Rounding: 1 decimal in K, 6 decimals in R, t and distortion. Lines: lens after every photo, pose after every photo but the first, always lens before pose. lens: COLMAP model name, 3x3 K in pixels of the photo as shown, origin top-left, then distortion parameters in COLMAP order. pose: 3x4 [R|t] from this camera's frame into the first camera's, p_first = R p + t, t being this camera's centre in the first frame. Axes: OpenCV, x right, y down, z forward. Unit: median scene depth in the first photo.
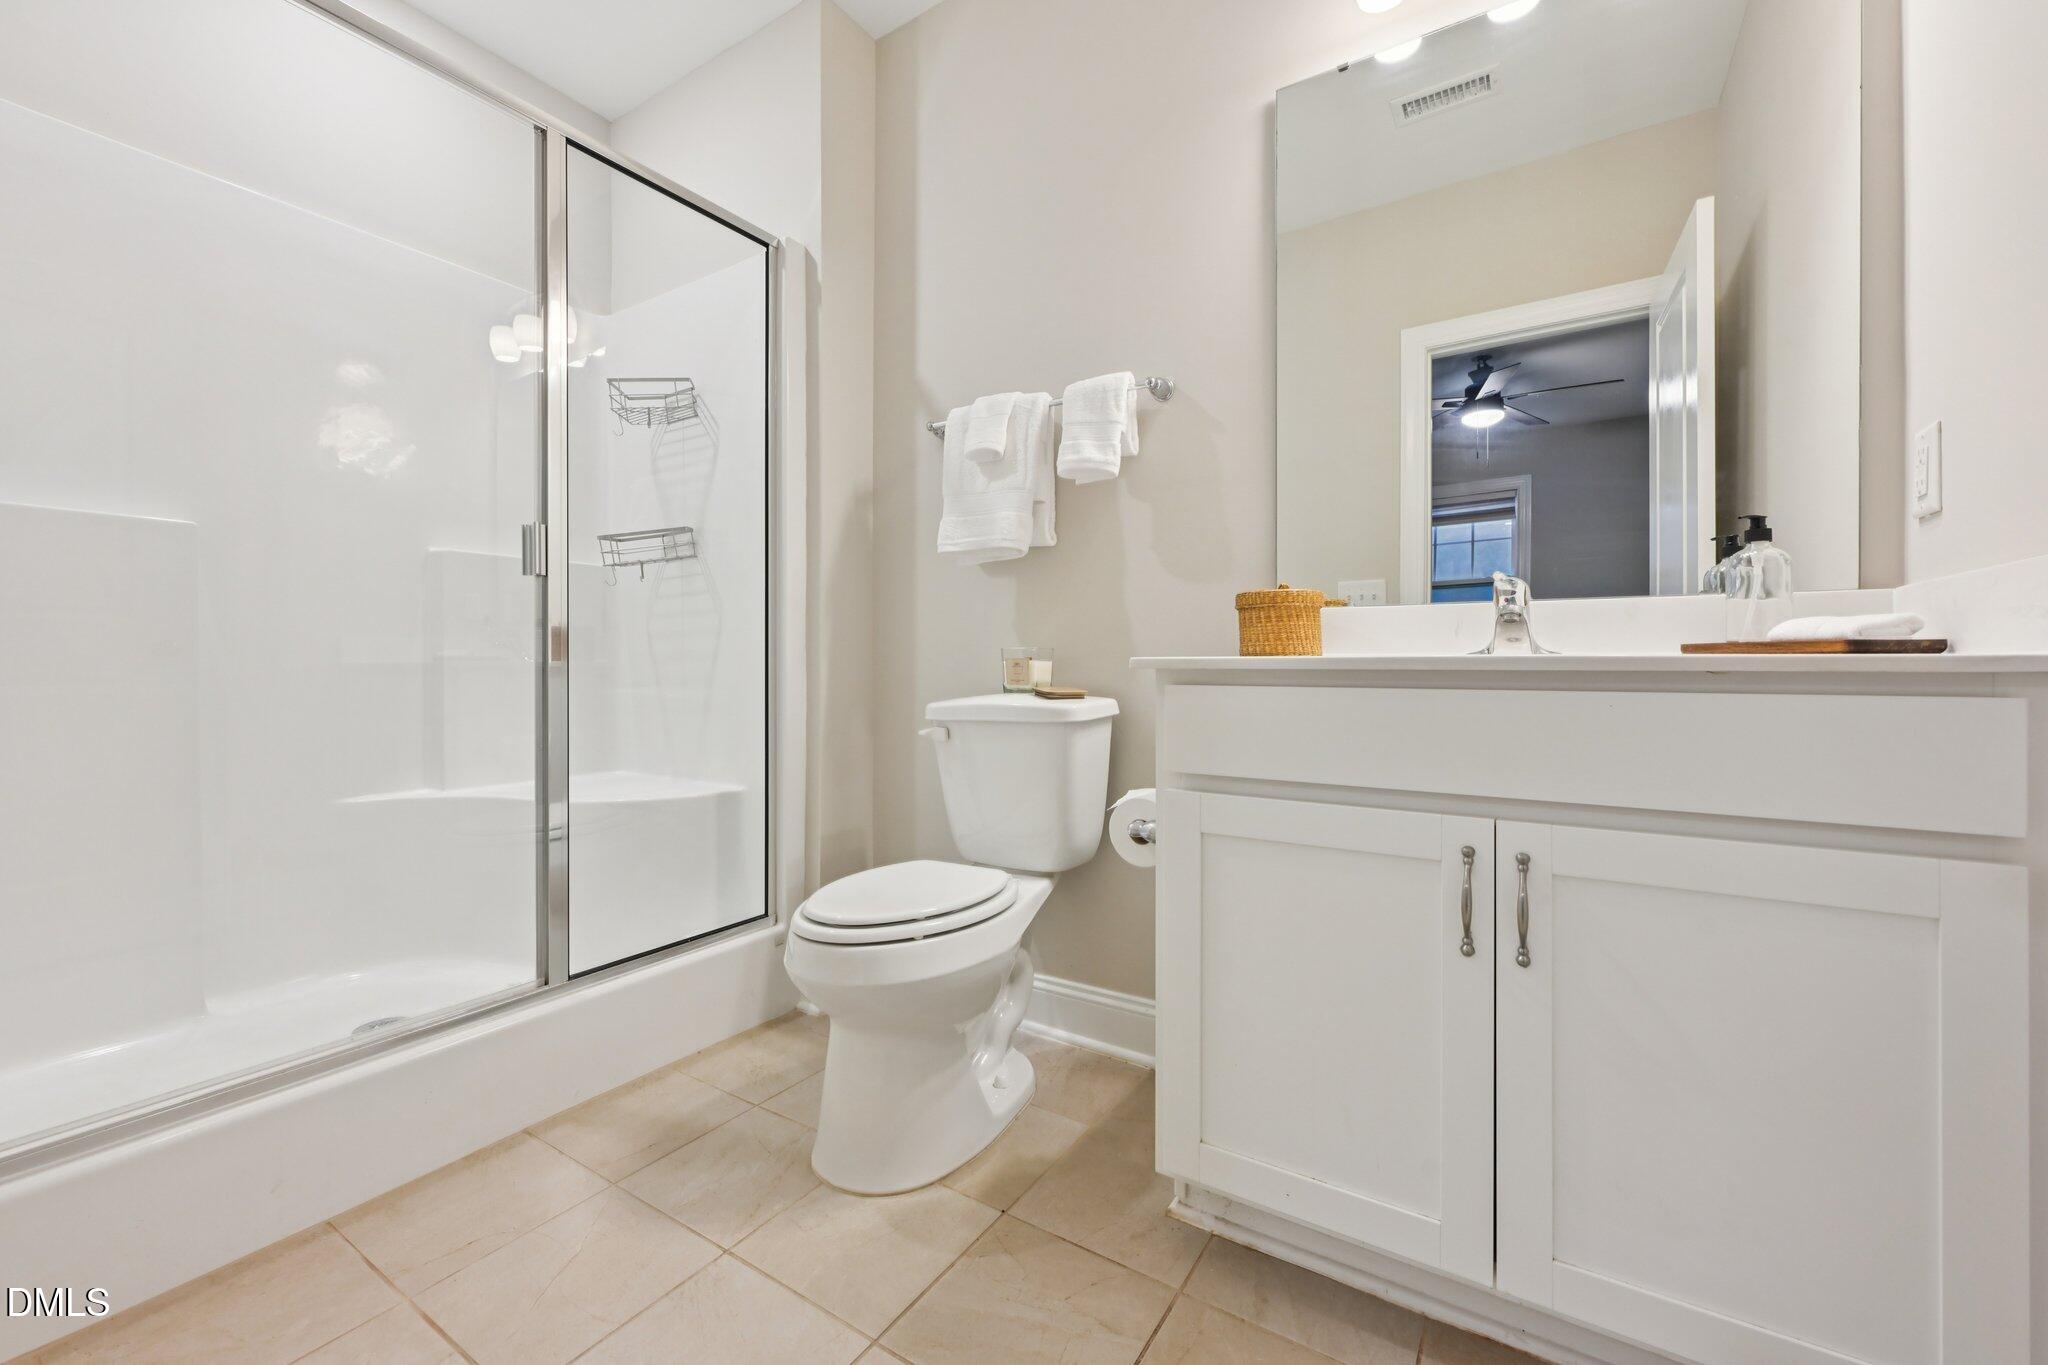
lens RADIAL K [[811.8, 0, 1008.2], [0, 811.8, 676.0], [0, 0, 1]] dist [0.000055, -0.000276]
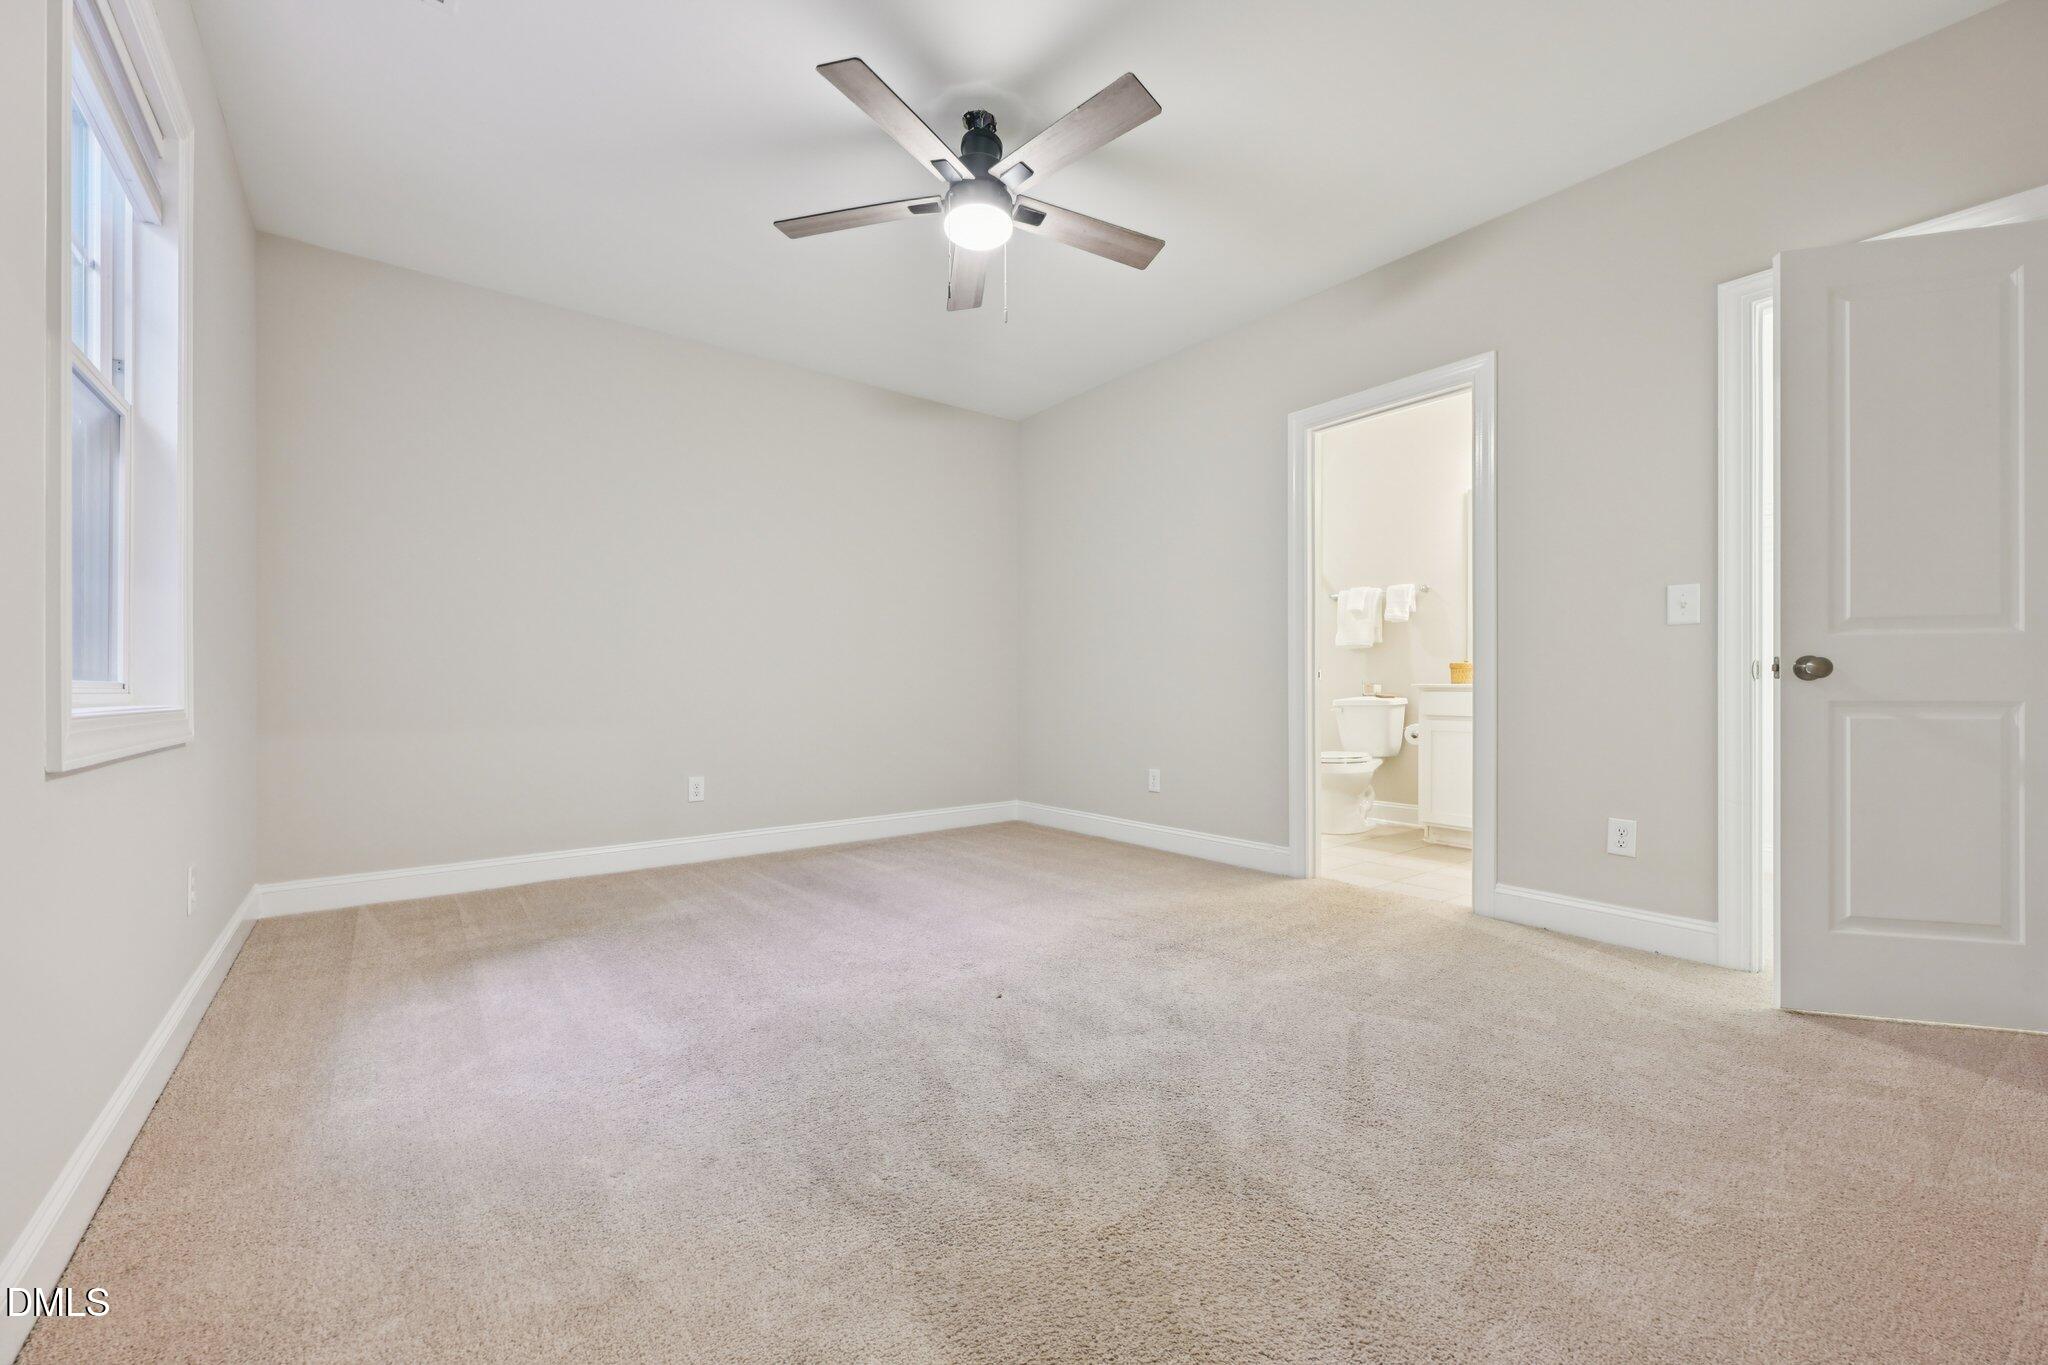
lens RADIAL K [[792.3, 0, 1031.1], [0, 792.3, 693.3], [0, 0, 1]] dist [0.000666, -0.000010]
pose [[0.951948, 0.005397, -0.306211, -0.266236], [-0.005592, 0.999984, 0.000240, 0.017298], [0.306208, 0.001484, 0.951964, -2.019137]]
